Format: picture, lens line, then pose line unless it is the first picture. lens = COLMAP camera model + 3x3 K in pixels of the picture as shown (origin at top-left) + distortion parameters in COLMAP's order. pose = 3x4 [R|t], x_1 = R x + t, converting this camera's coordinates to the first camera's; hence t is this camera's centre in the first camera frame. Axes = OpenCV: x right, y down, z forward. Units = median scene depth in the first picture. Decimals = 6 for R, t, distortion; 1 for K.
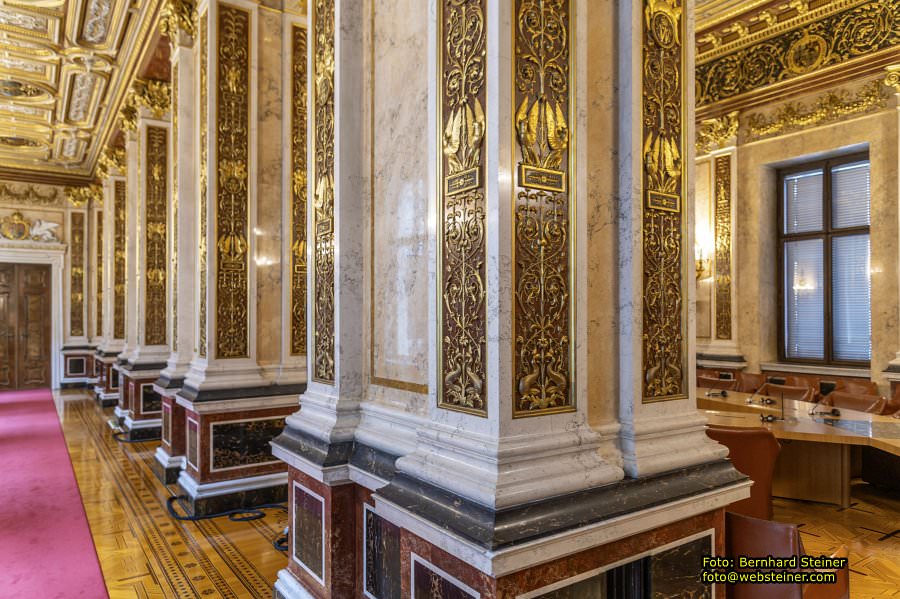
lens RADIAL K [[630.2, 0, 450.0], [0, 630.2, 299.5], [0, 0, 1]] dist [0.010072, -0.001906]
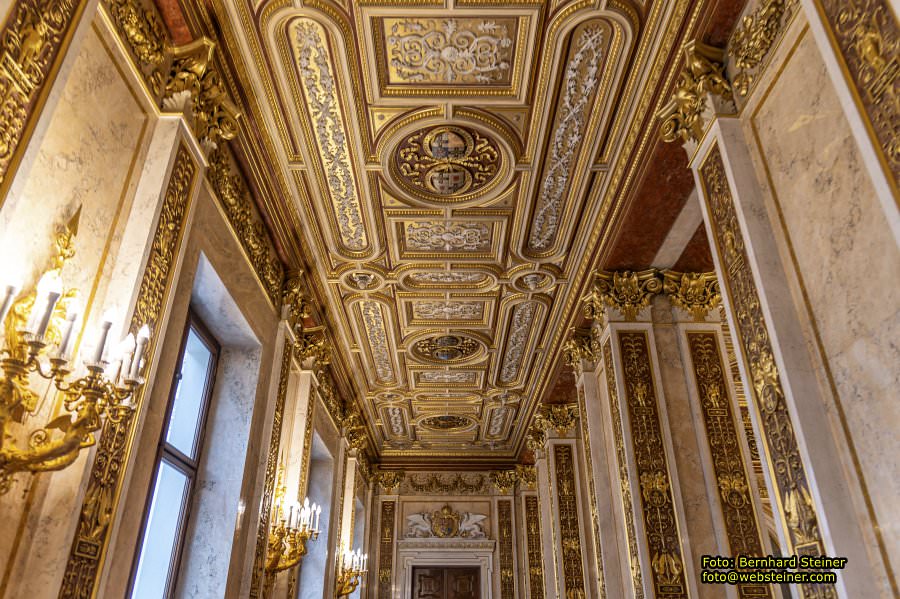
lens RADIAL K [[630.2, 0, 450.0], [0, 630.2, 299.5], [0, 0, 1]] dist [0.010072, -0.001906]
pose [[0.838311, -0.244688, -0.487198, -0.172972], [0.003606, 0.896095, -0.443847, -0.000911], [0.545180, 0.370325, 0.752089, 0.221172]]
